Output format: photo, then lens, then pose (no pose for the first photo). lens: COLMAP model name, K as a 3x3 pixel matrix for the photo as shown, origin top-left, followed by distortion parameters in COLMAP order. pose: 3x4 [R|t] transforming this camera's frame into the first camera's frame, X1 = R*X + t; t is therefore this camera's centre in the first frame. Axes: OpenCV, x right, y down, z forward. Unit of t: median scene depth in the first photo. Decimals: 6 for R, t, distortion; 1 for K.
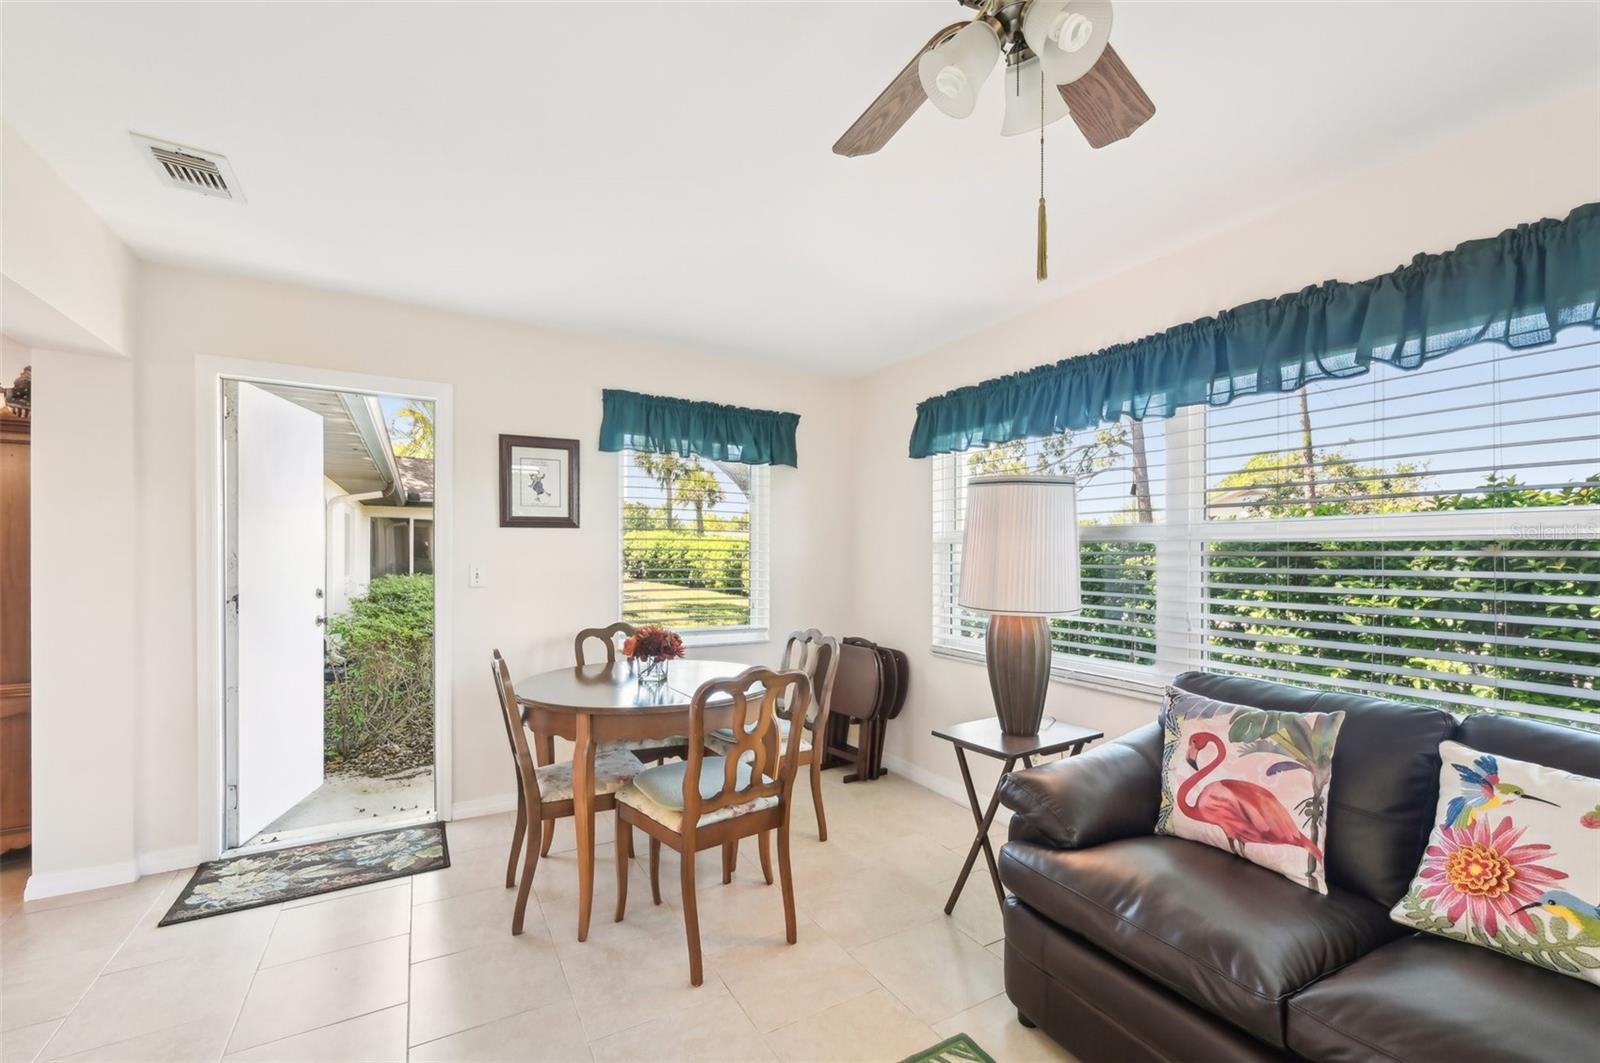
lens RADIAL K [[671.4, 0, 802.8], [0, 671.4, 546.6], [0, 0, 1]] dist [0.000907, 0.000283]
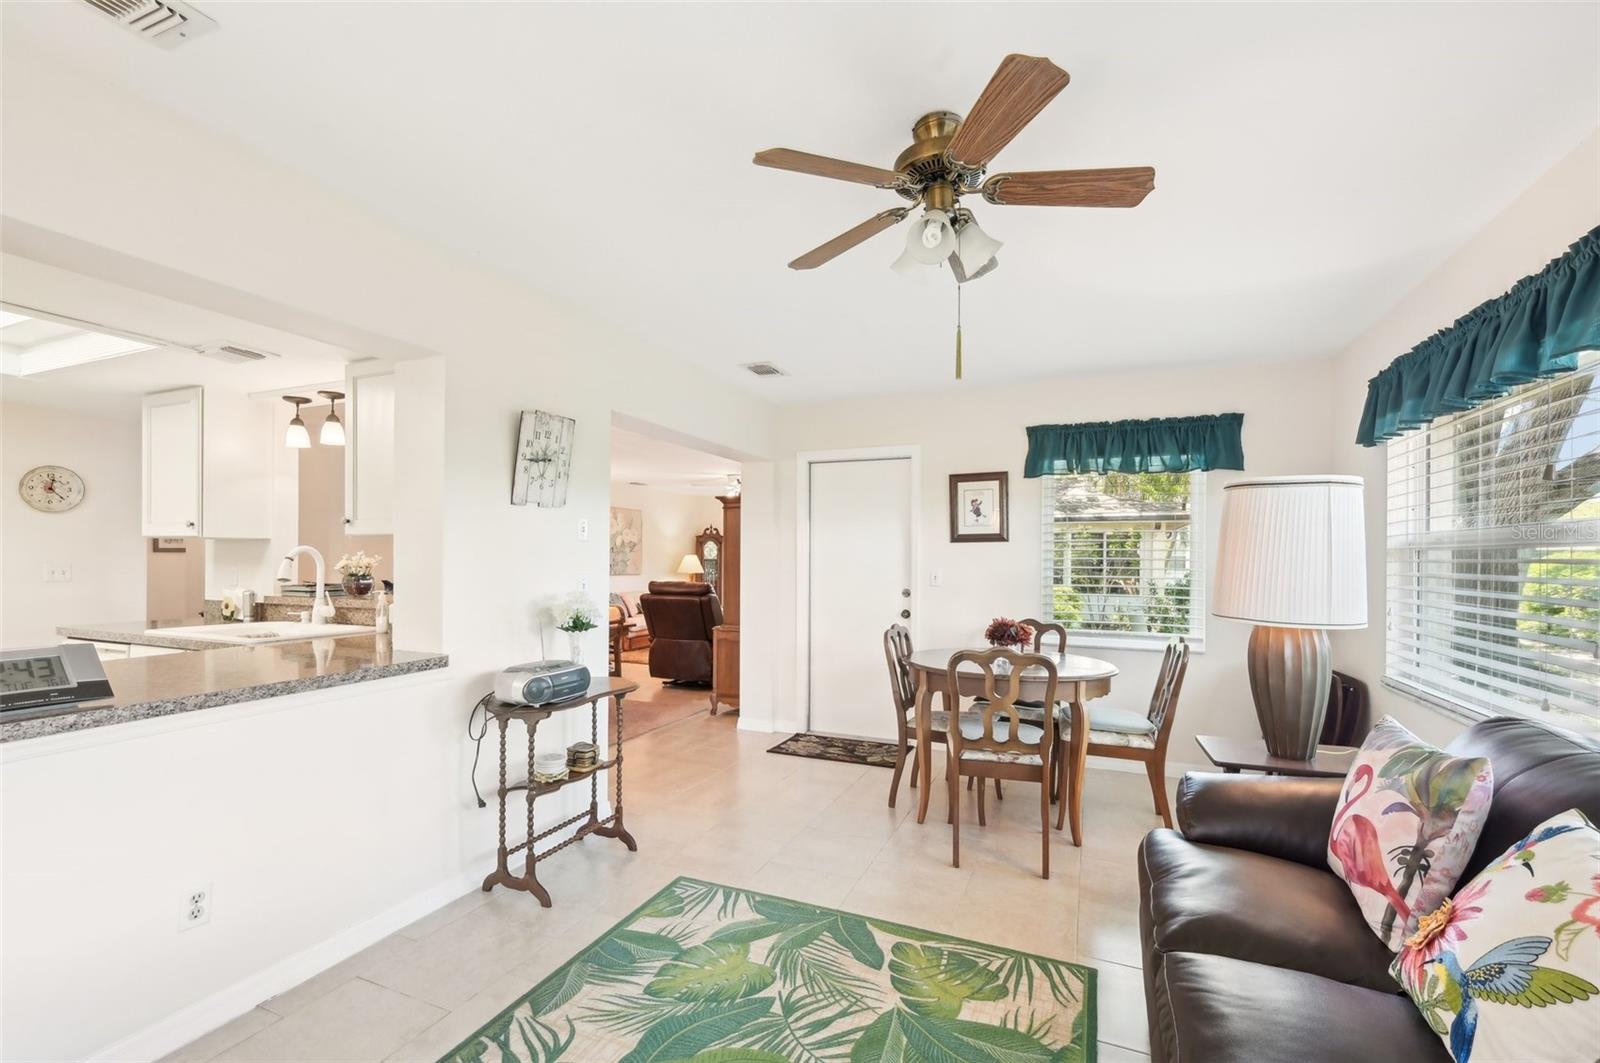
lens RADIAL K [[687.0, 0, 798.8], [0, 687.0, 555.2], [0, 0, 1]] dist [-0.001927, -0.000233]
pose [[0.591940, -0.005764, -0.805962, 0.738514], [0.003790, 0.999983, -0.004368, 0.002255], [0.805973, -0.000469, 0.591952, -0.110647]]
